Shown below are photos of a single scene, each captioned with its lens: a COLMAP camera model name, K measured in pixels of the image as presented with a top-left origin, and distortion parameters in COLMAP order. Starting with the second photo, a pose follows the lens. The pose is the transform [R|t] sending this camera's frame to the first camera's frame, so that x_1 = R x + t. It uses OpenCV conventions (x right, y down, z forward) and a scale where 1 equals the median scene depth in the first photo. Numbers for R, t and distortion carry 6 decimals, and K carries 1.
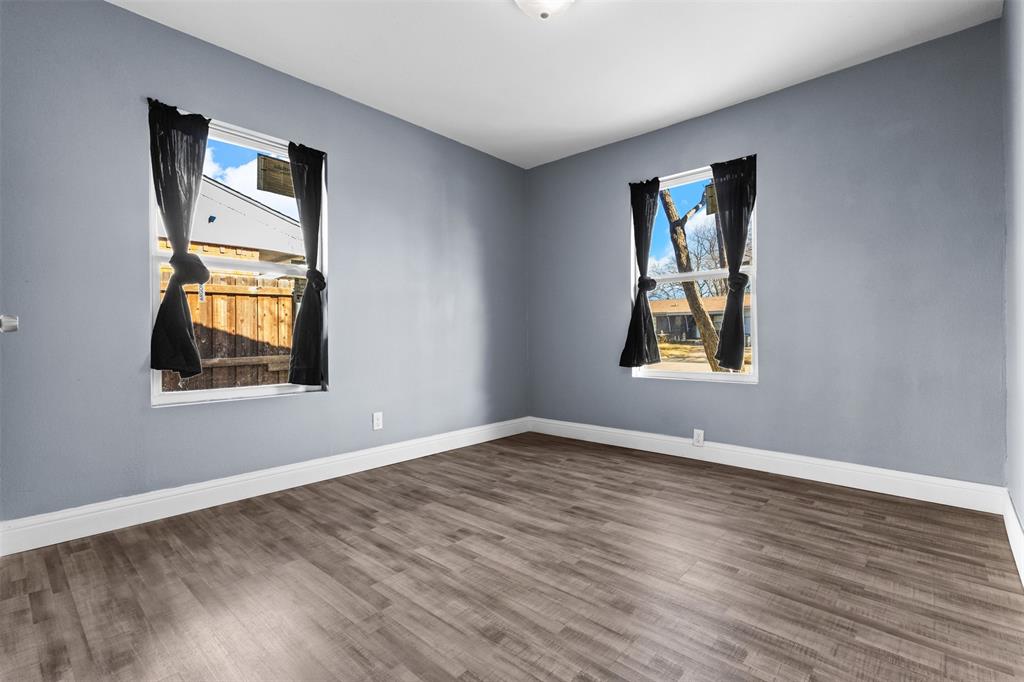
lens RADIAL K [[477.1, 0, 494.4], [0, 477.1, 337.1], [0, 0, 1]] dist [0.007129, -0.000934]
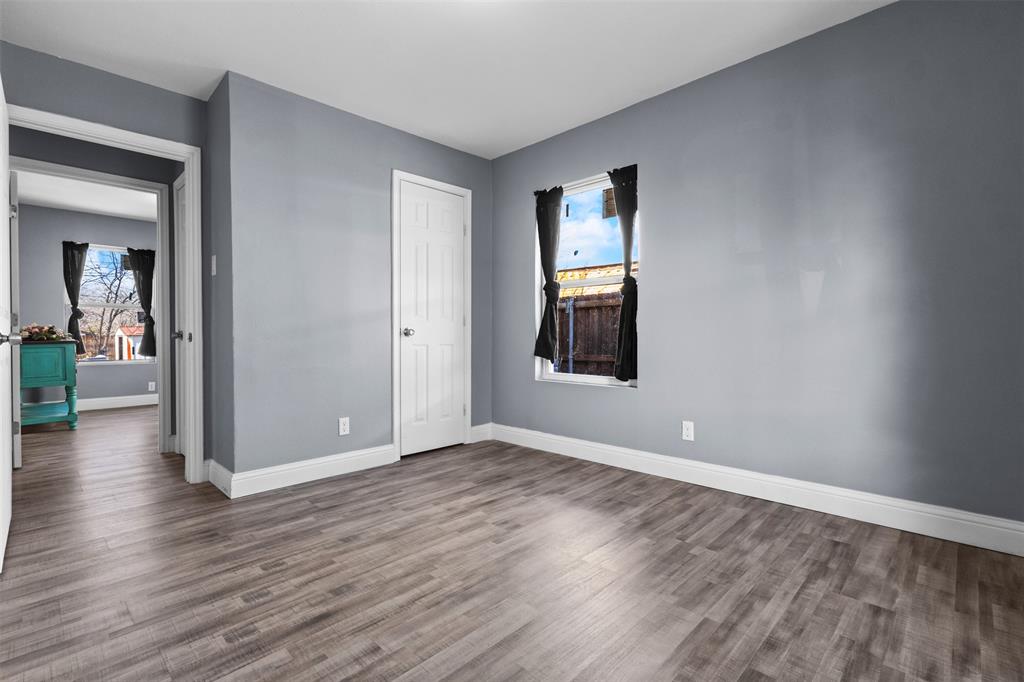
lens RADIAL K [[477.1, 0, 519.5], [0, 477.1, 340.6], [0, 0, 1]] dist [0.007129, -0.000934]
pose [[-0.032920, 0.012513, -0.999380, 0.894083], [0.005081, 0.999911, 0.012352, -0.008820], [0.999445, -0.004671, -0.032981, 0.966690]]
